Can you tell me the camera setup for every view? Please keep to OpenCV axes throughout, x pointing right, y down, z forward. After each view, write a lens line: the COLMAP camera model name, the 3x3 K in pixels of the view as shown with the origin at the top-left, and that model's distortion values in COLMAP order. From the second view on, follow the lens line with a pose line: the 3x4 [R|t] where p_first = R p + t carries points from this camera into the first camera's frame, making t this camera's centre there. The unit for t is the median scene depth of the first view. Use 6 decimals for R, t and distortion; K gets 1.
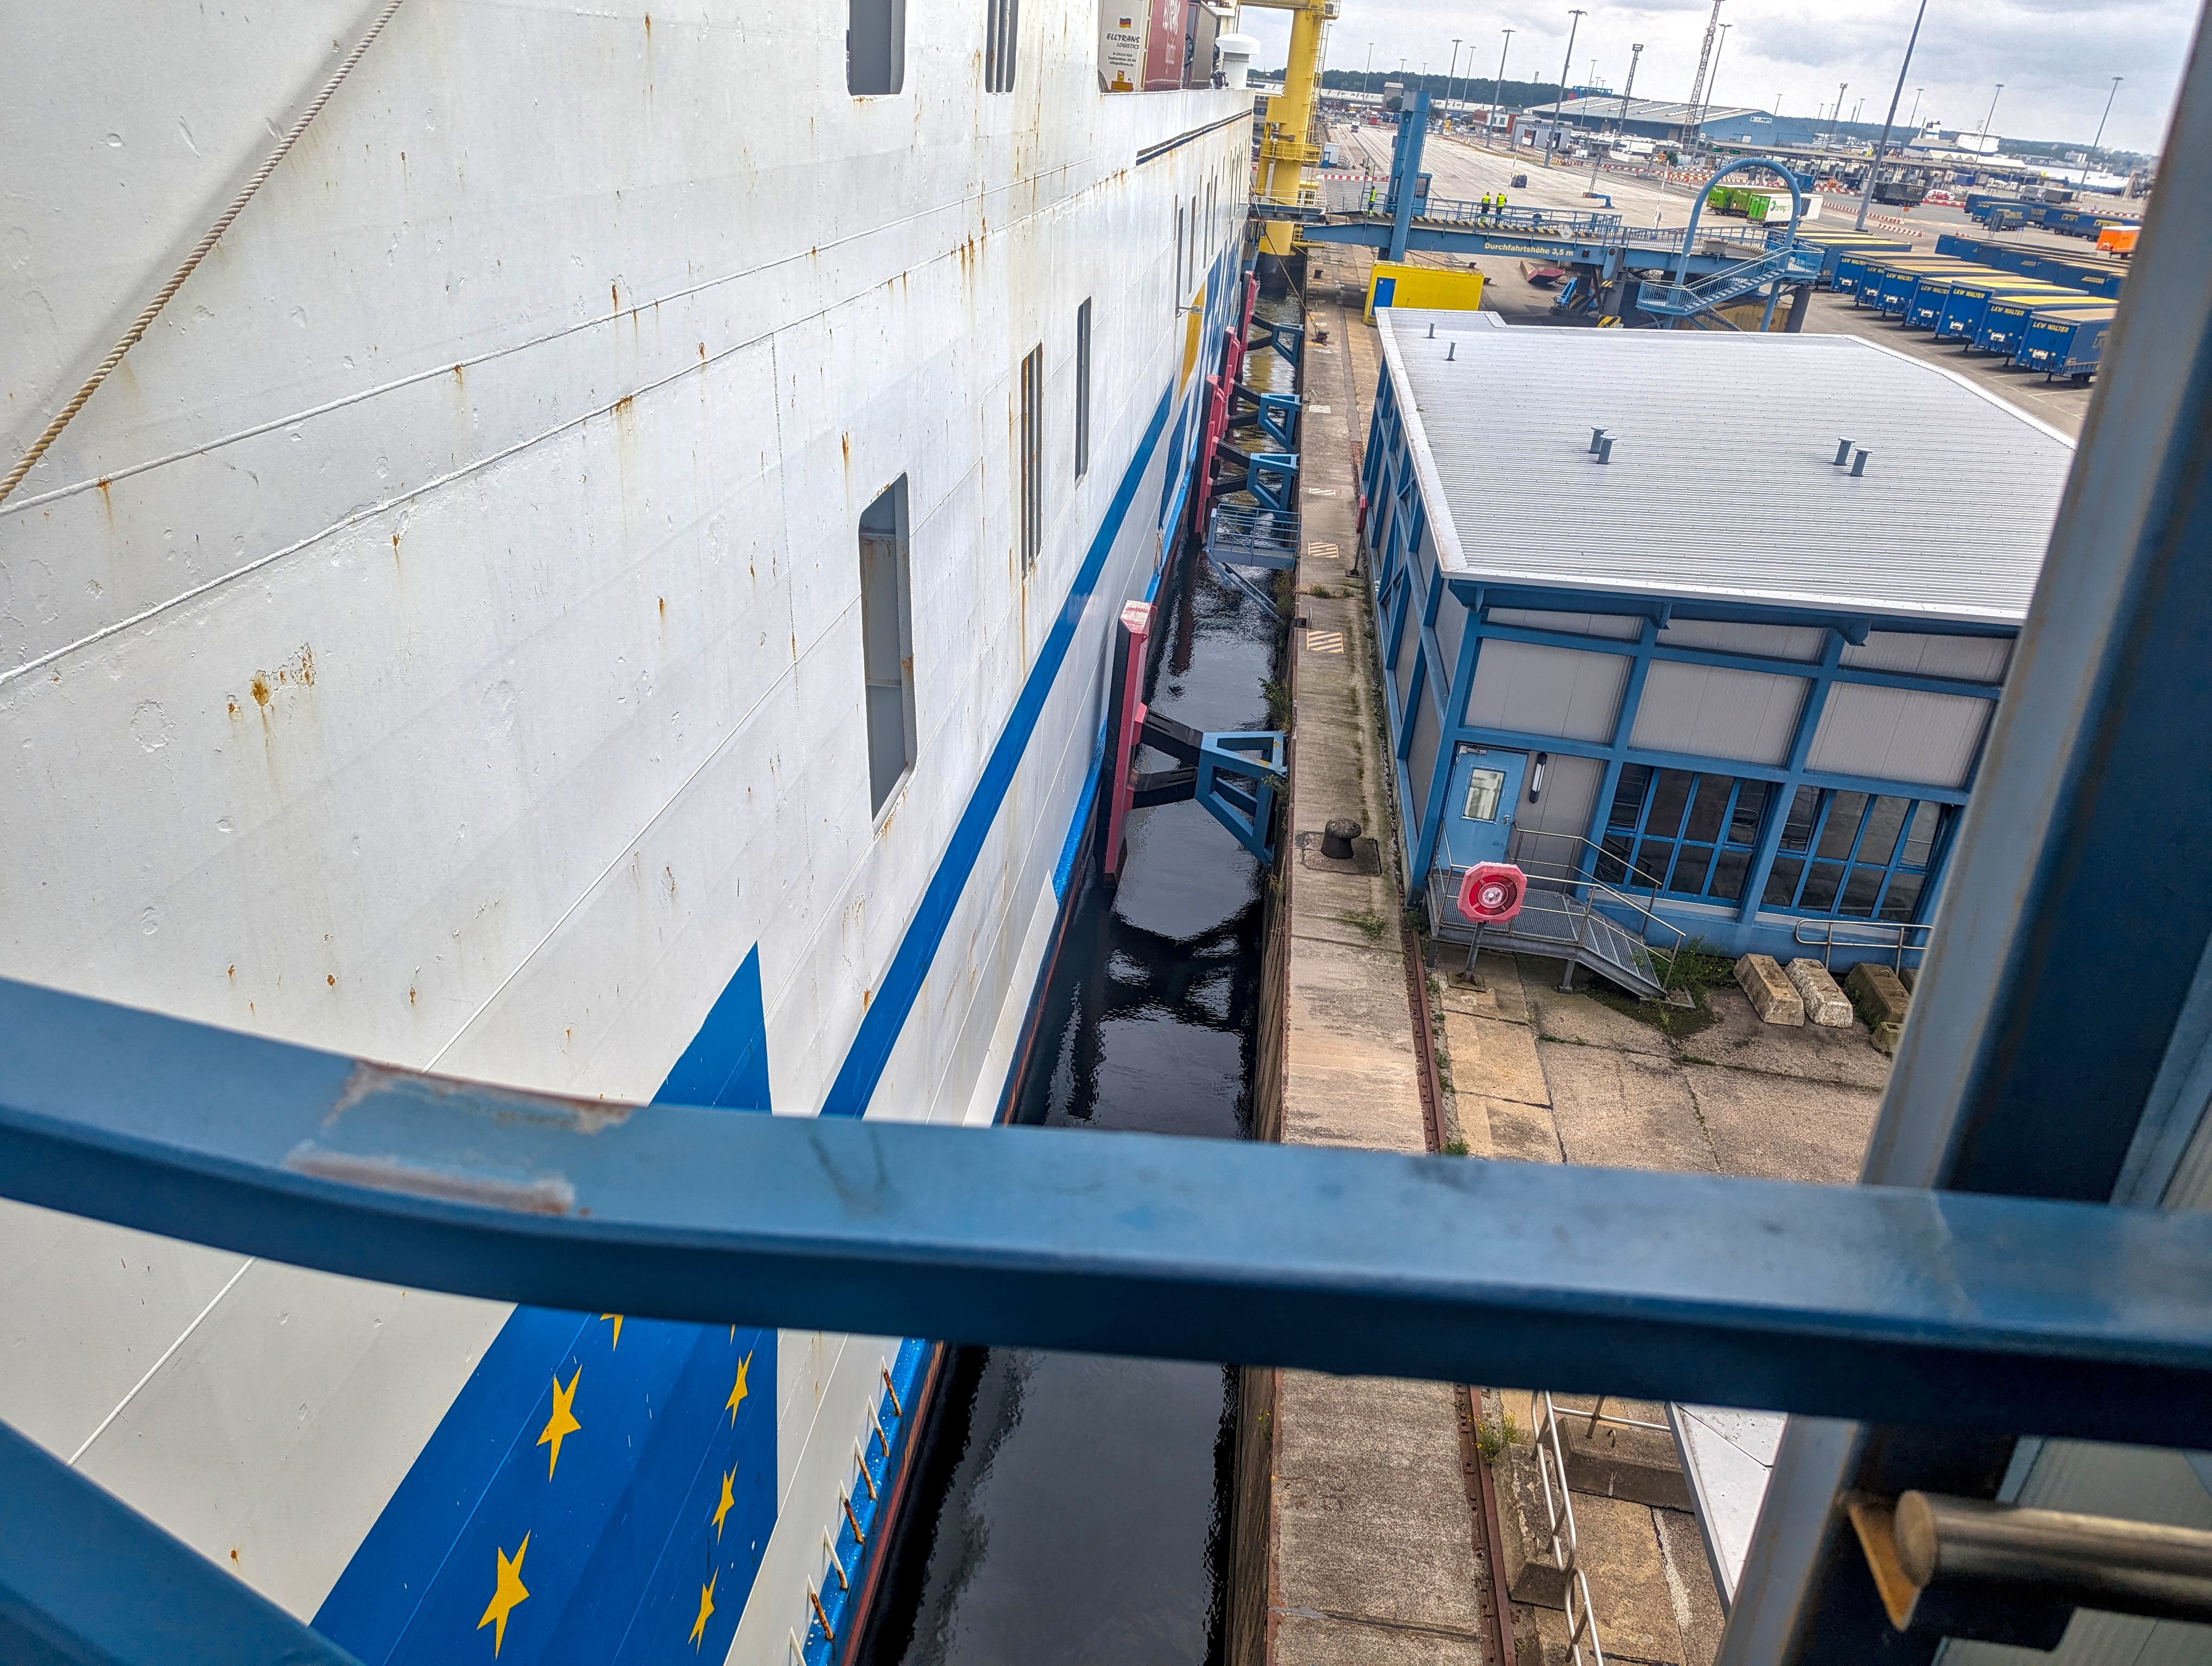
lens RADIAL K [[1562.6, 0, 1103.6], [0, 1562.6, 832.5], [0, 0, 1]] dist [-0.002150, -0.000535]
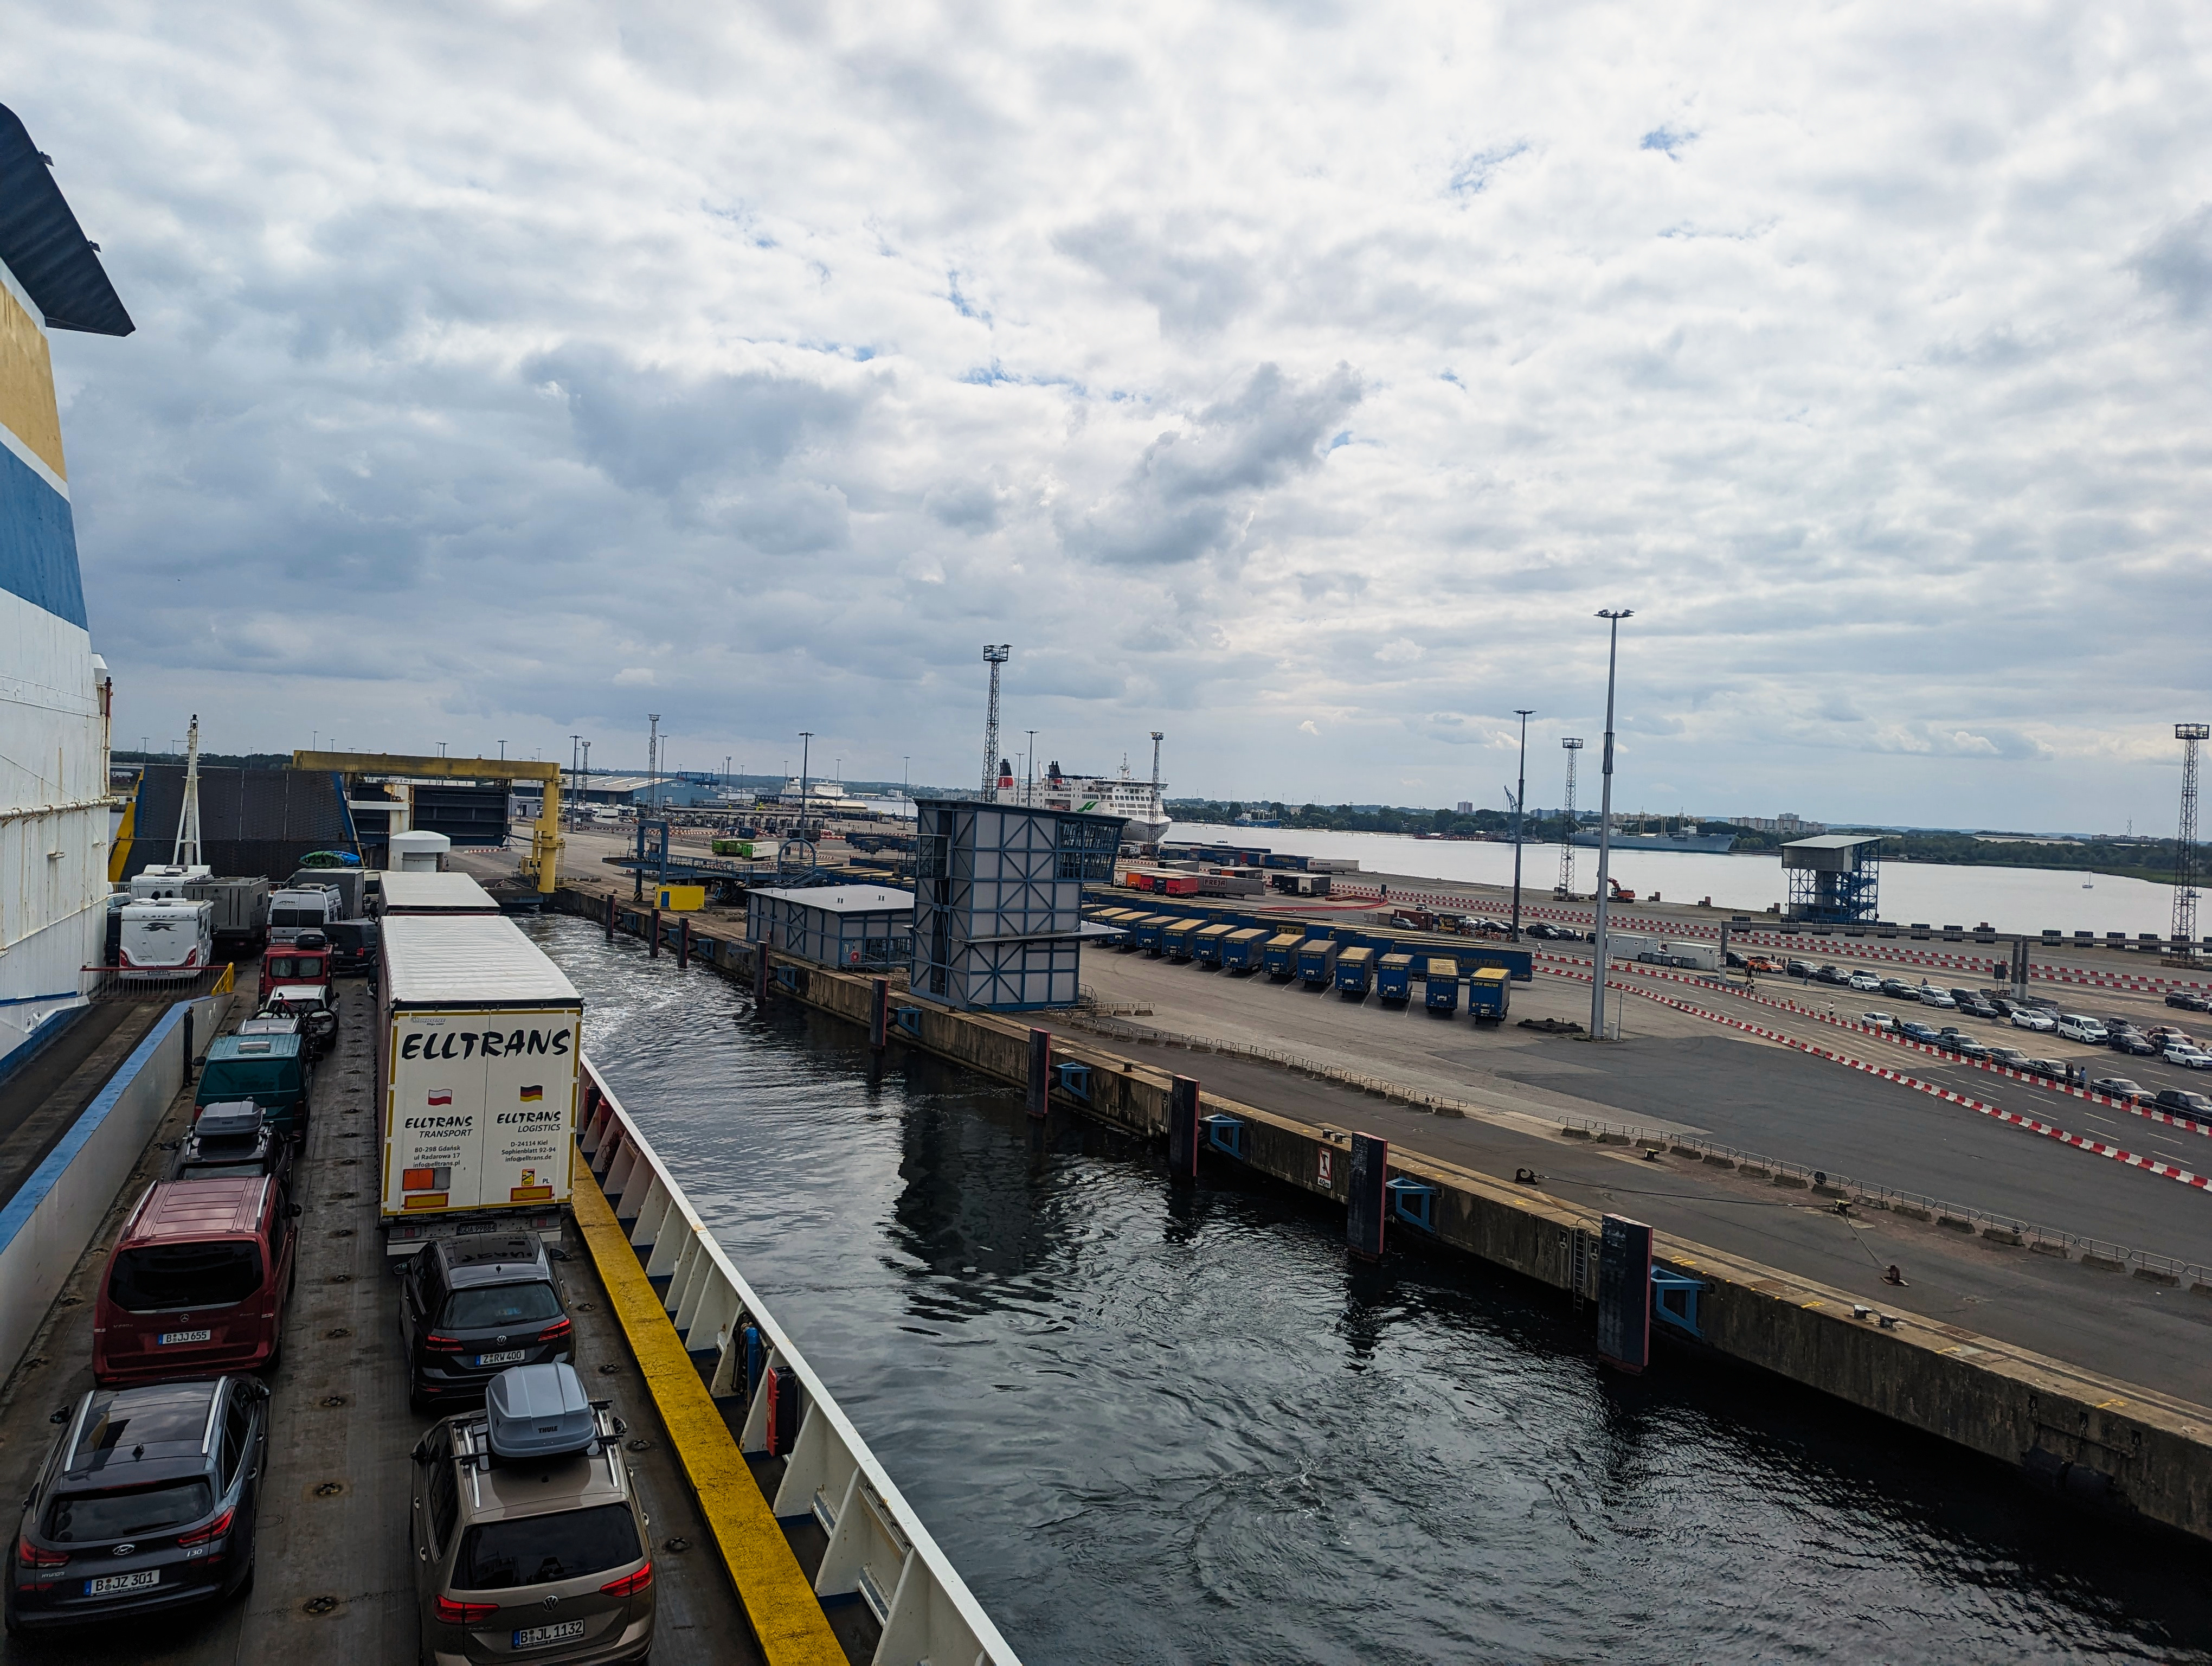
lens RADIAL K [[1562.6, 0, 1105.4], [0, 1562.6, 832.8], [0, 0, 1]] dist [-0.002150, -0.000535]
pose [[0.792449, -0.067216, 0.606223, -0.299902], [0.293893, 0.913000, -0.282944, 0.181117], [-0.534464, 0.402384, 0.743260, -0.488085]]
